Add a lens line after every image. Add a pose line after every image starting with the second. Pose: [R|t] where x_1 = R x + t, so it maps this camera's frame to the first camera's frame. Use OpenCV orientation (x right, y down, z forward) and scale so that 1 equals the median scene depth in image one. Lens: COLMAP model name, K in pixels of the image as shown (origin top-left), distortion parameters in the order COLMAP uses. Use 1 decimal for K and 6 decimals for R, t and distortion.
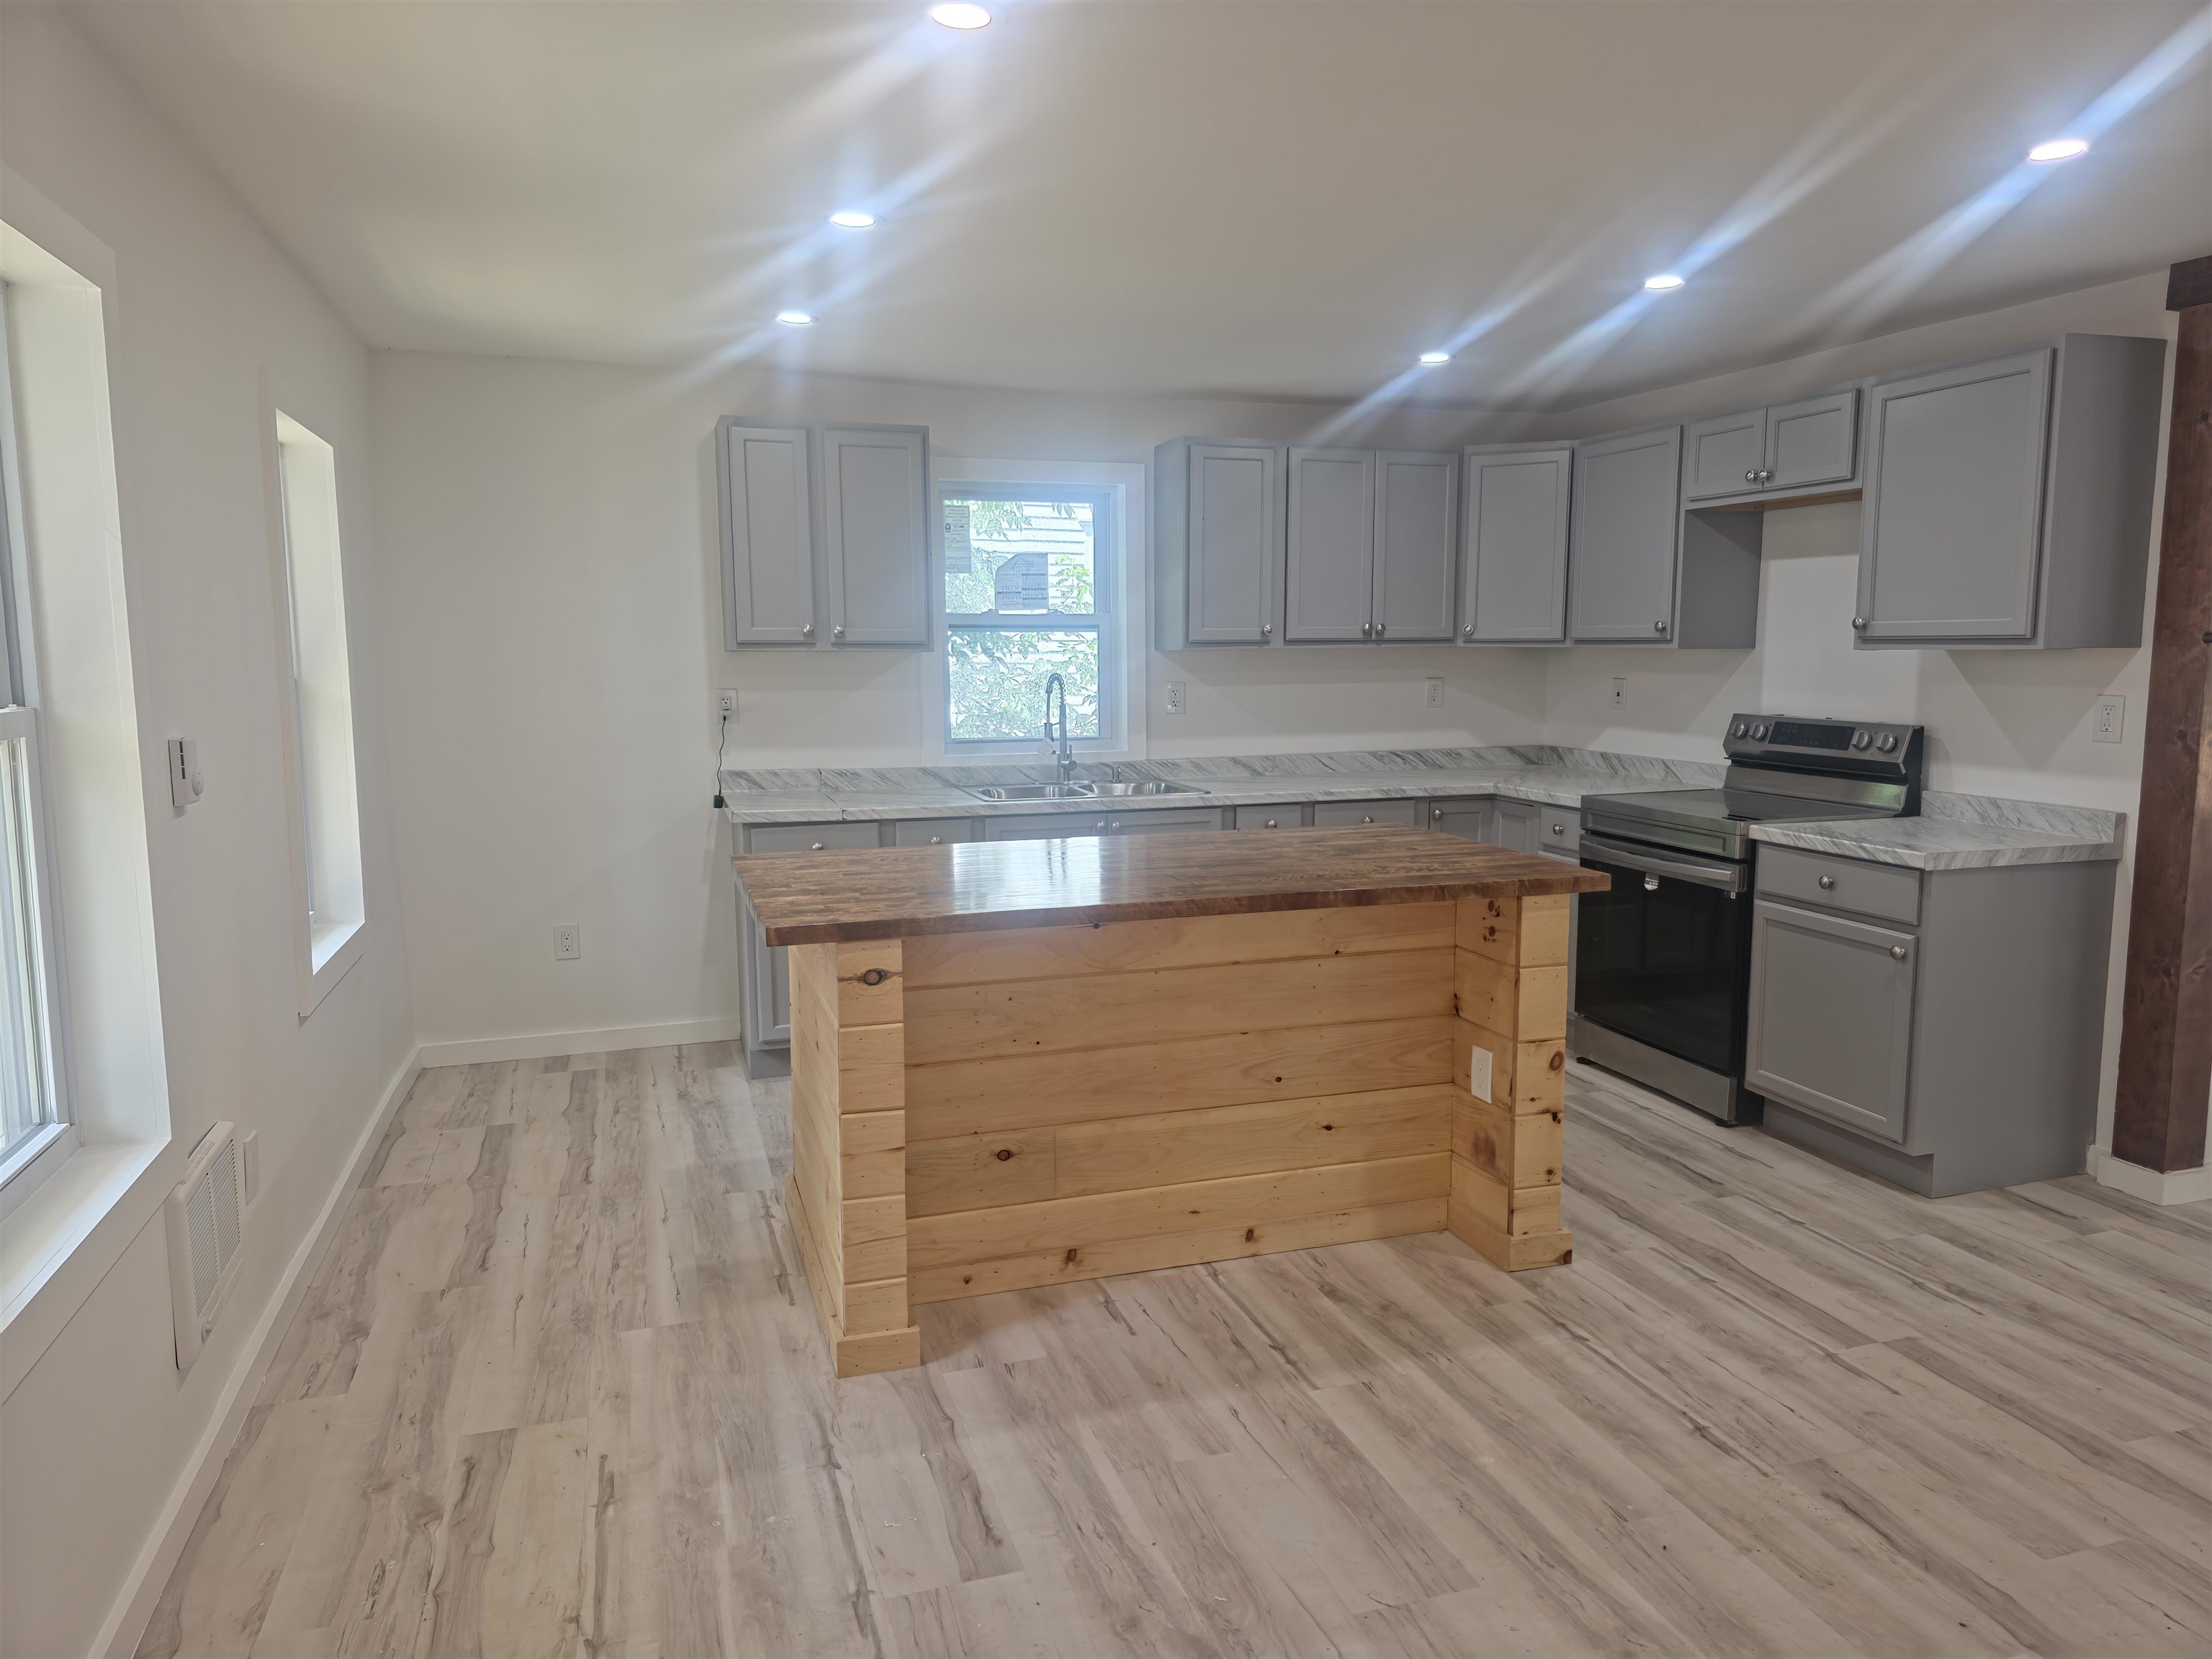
lens RADIAL K [[1503.6, 0, 1121.5], [0, 1503.6, 830.5], [0, 0, 1]] dist [0.055210, -0.047151]
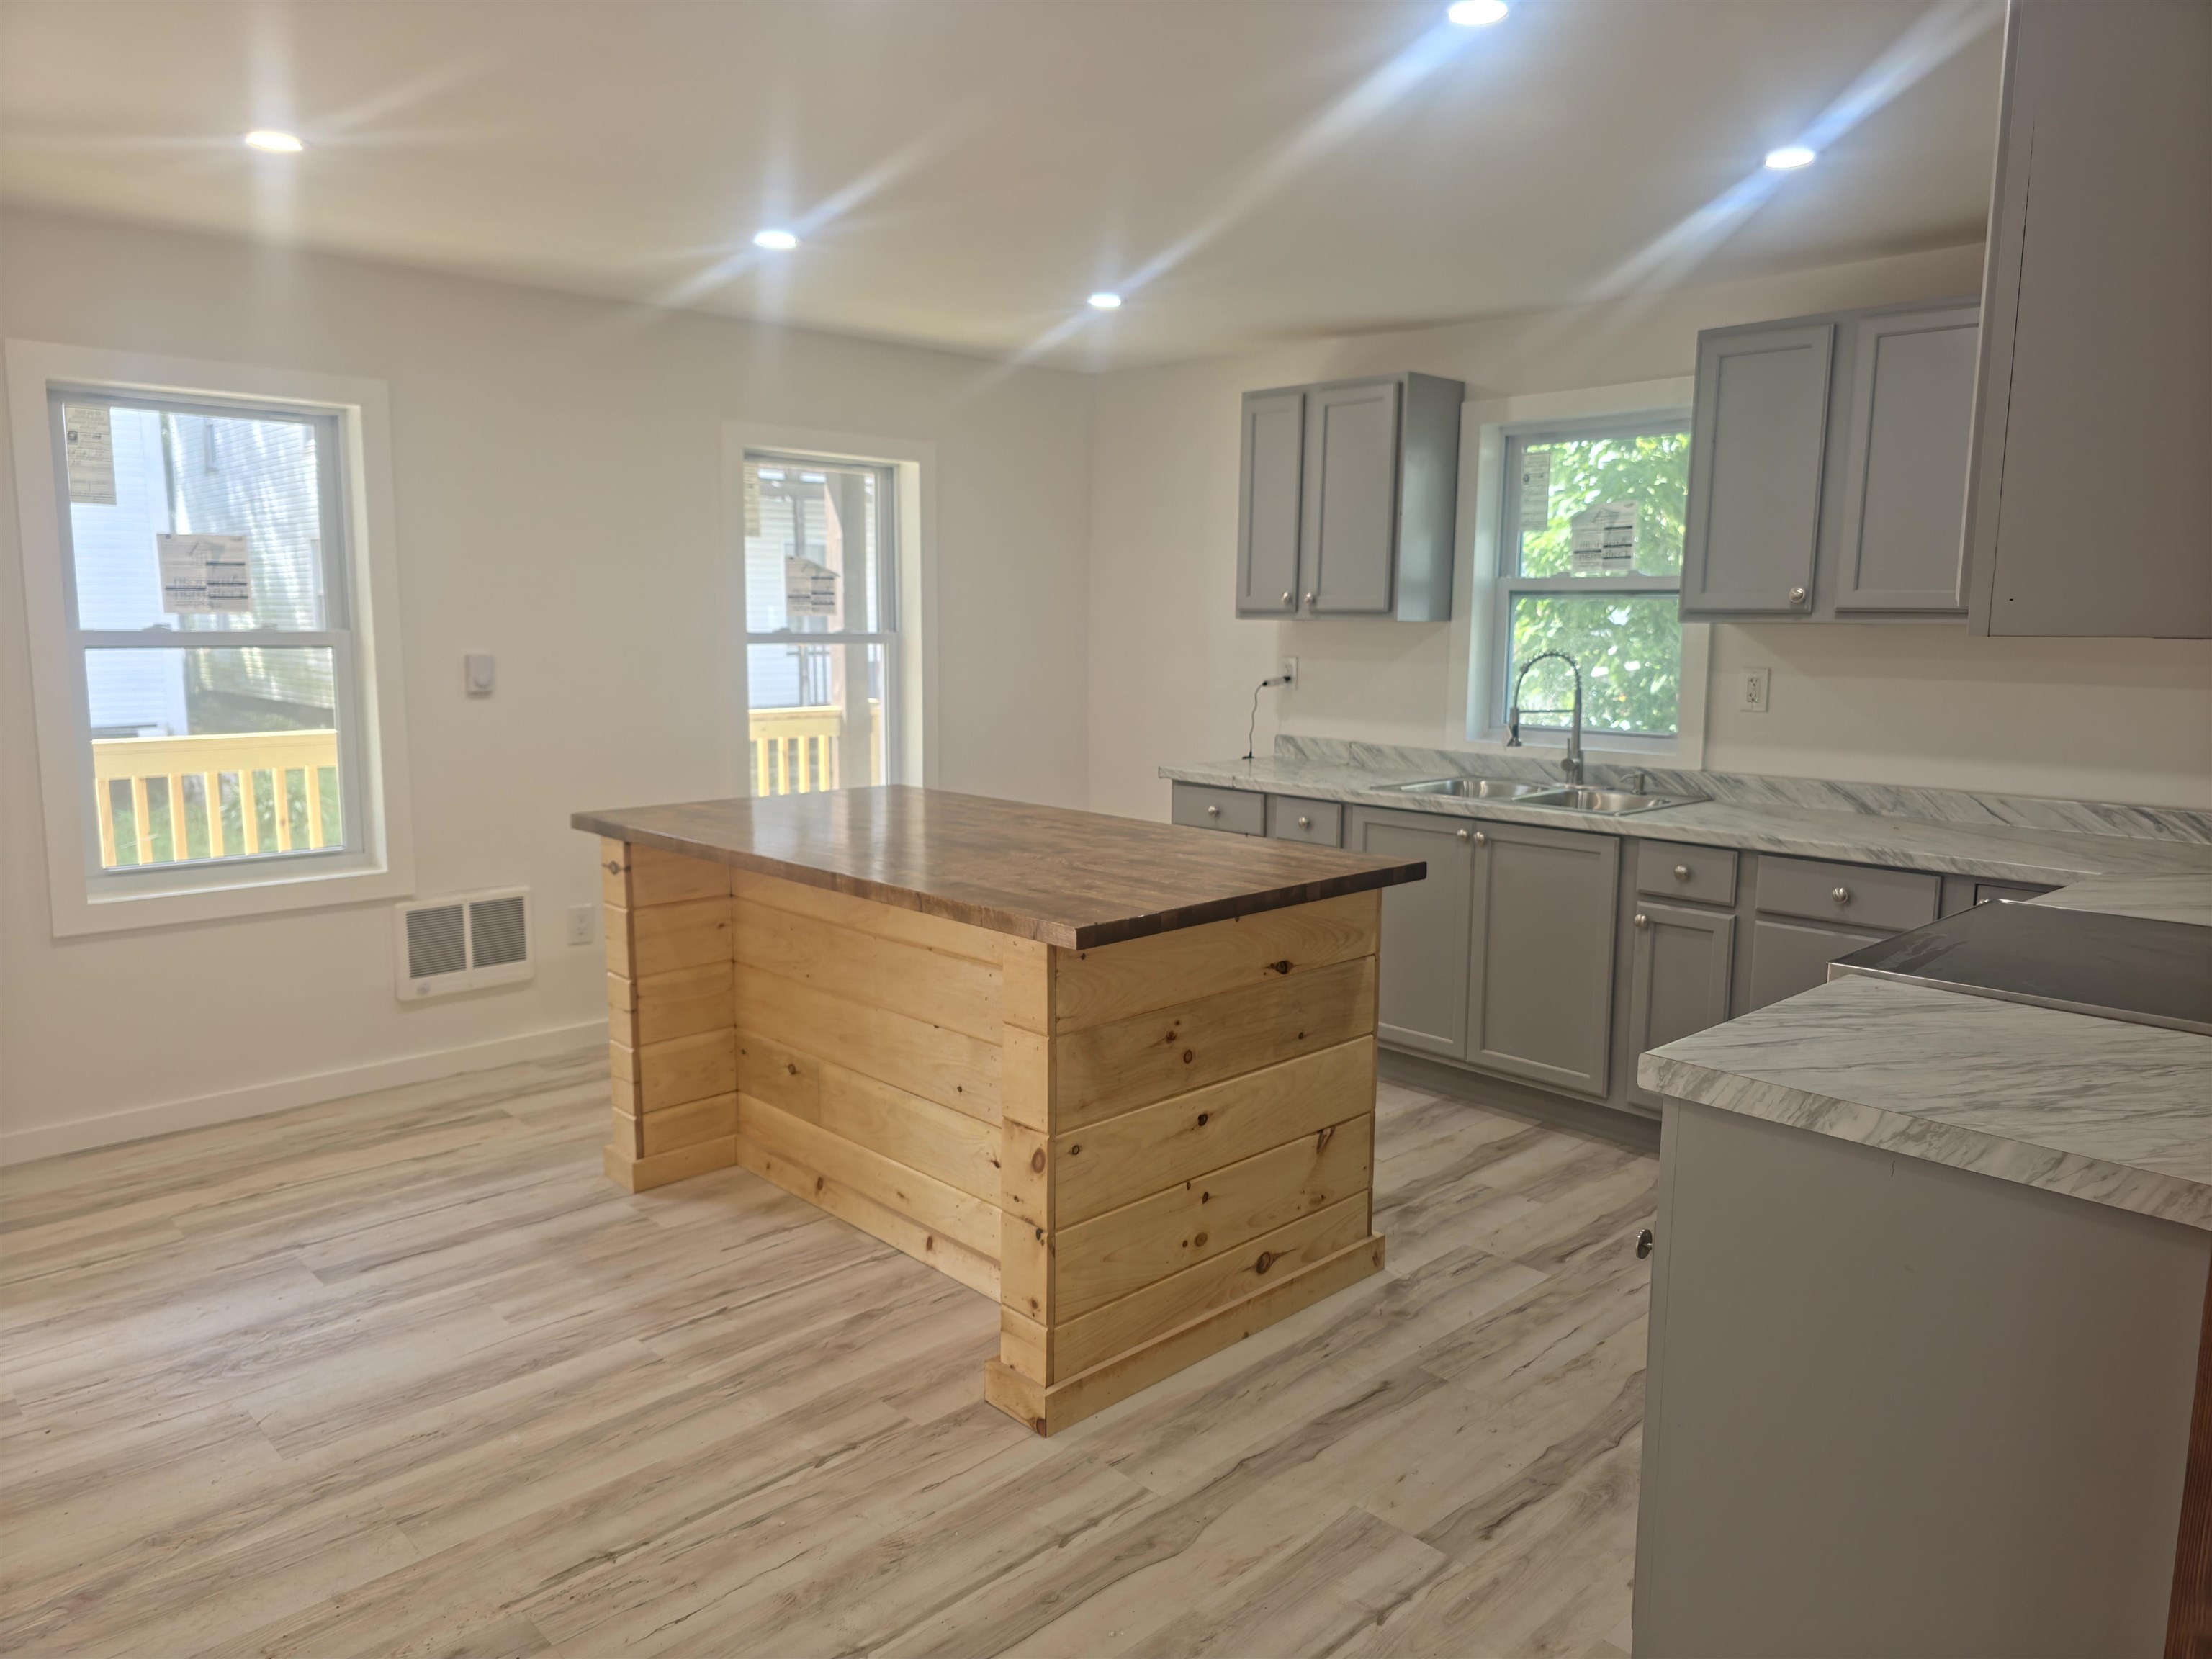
lens RADIAL K [[1503.6, 0, 1108.0], [0, 1503.6, 828.4], [0, 0, 1]] dist [0.055210, -0.047151]
pose [[0.427564, 0.135444, -0.893781, 0.941838], [-0.125670, 0.988017, 0.089607, -0.082110], [0.895207, 0.074008, 0.439462, 0.680929]]
